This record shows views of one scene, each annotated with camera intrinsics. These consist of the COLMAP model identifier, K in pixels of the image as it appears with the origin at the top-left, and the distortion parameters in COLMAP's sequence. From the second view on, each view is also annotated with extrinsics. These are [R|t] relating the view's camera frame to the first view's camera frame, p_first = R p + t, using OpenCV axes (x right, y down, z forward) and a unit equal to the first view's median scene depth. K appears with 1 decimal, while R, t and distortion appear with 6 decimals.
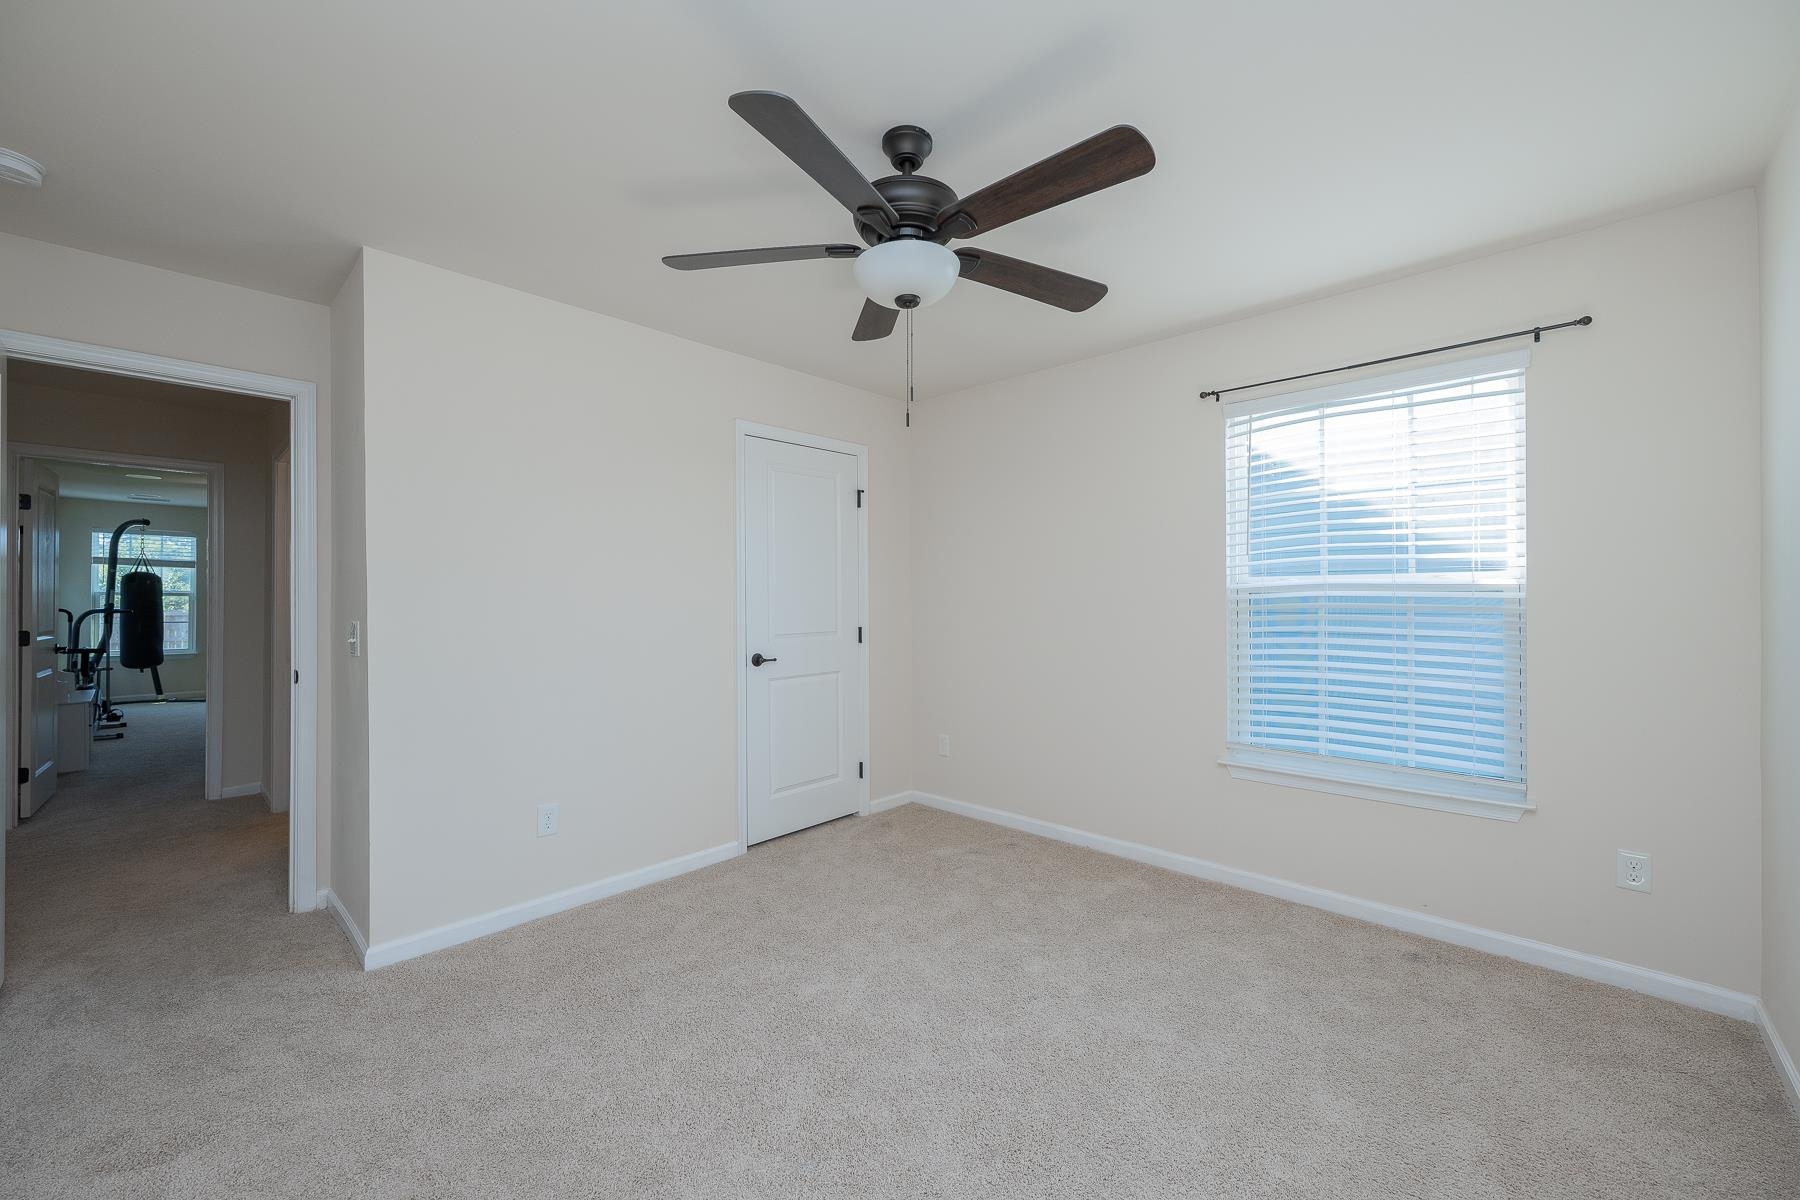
lens RADIAL K [[708.3, 0, 907.2], [0, 708.3, 600.1], [0, 0, 1]] dist [0.000686, 0.000103]
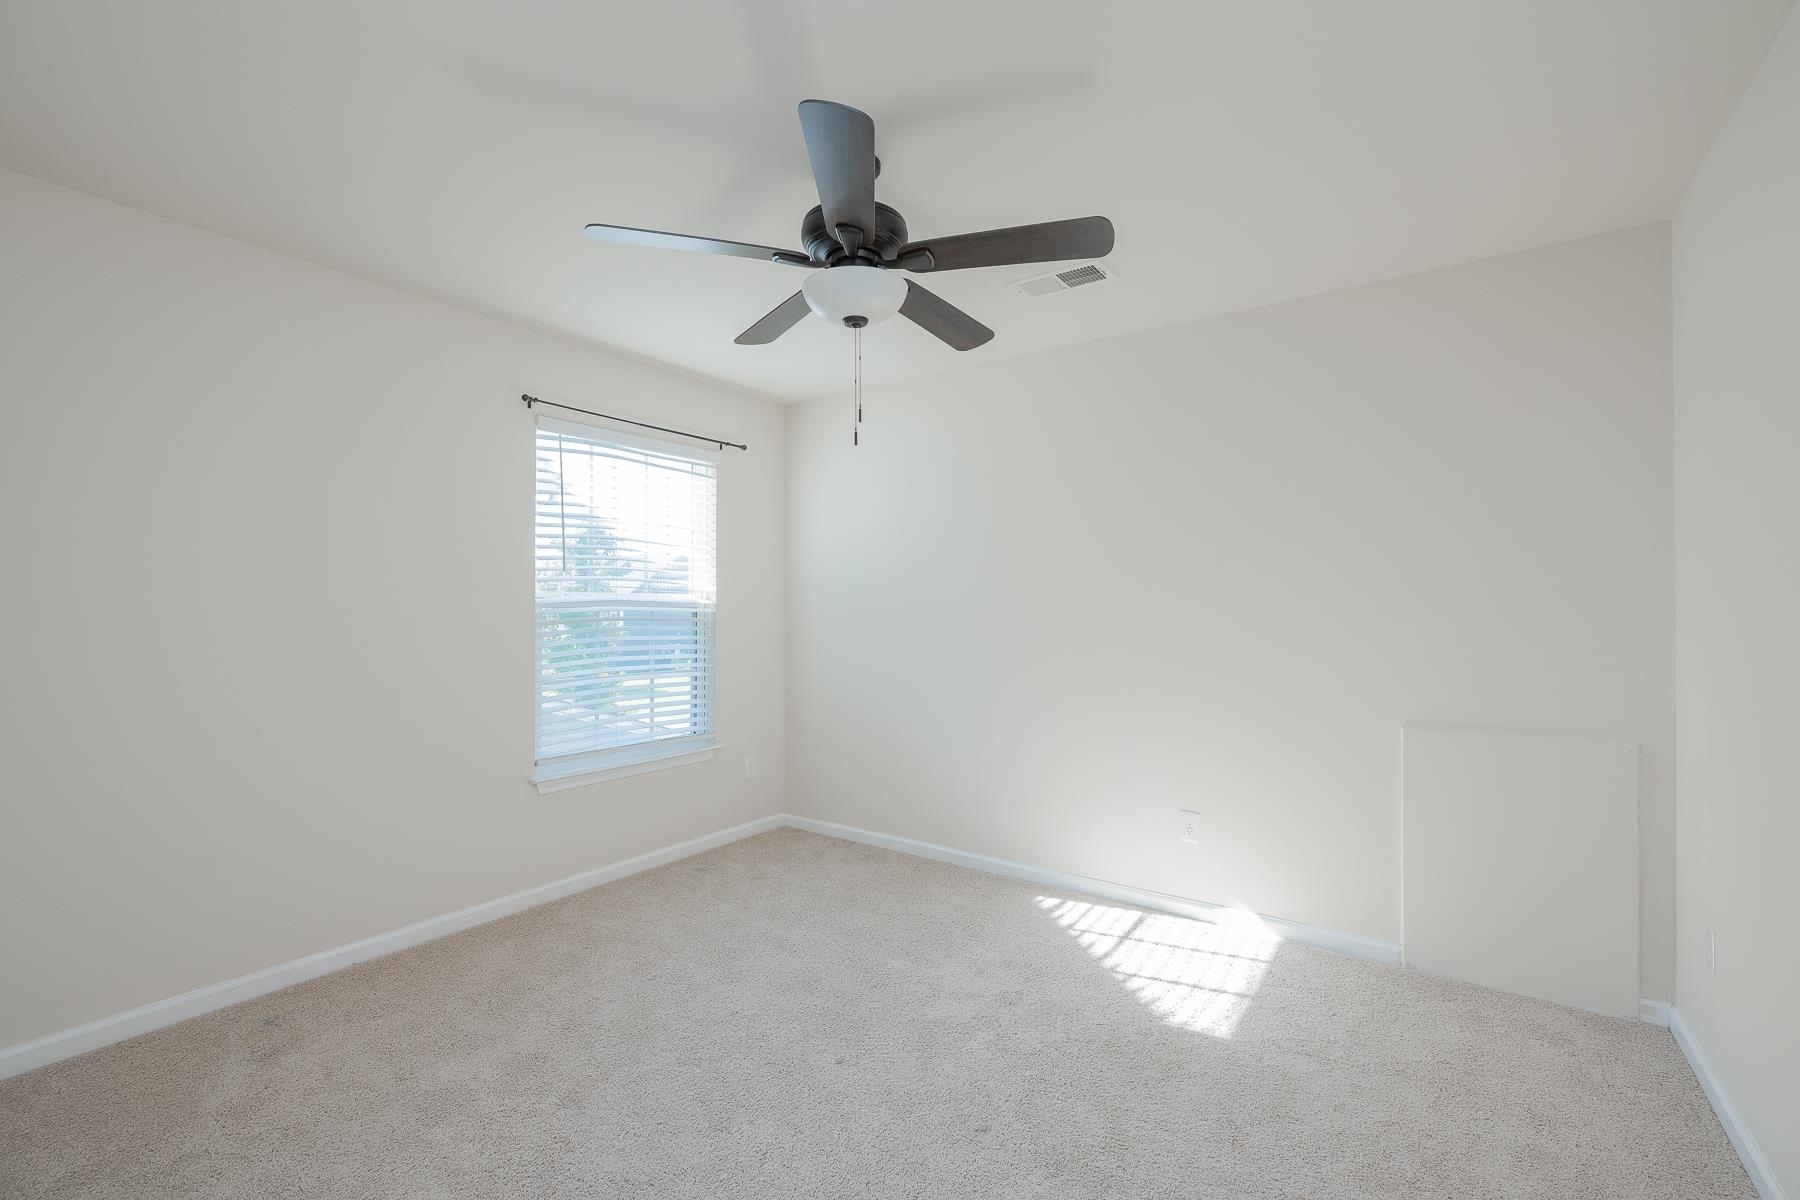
lens RADIAL K [[769.4, 0, 905.5], [0, 769.4, 605.9], [0, 0, 1]] dist [0.001382, 0.000084]
pose [[-0.131284, 0.011880, 0.991274, -0.803452], [0.006561, 0.999917, -0.011115, 0.005416], [-0.991323, 0.005044, -0.131351, 0.764384]]
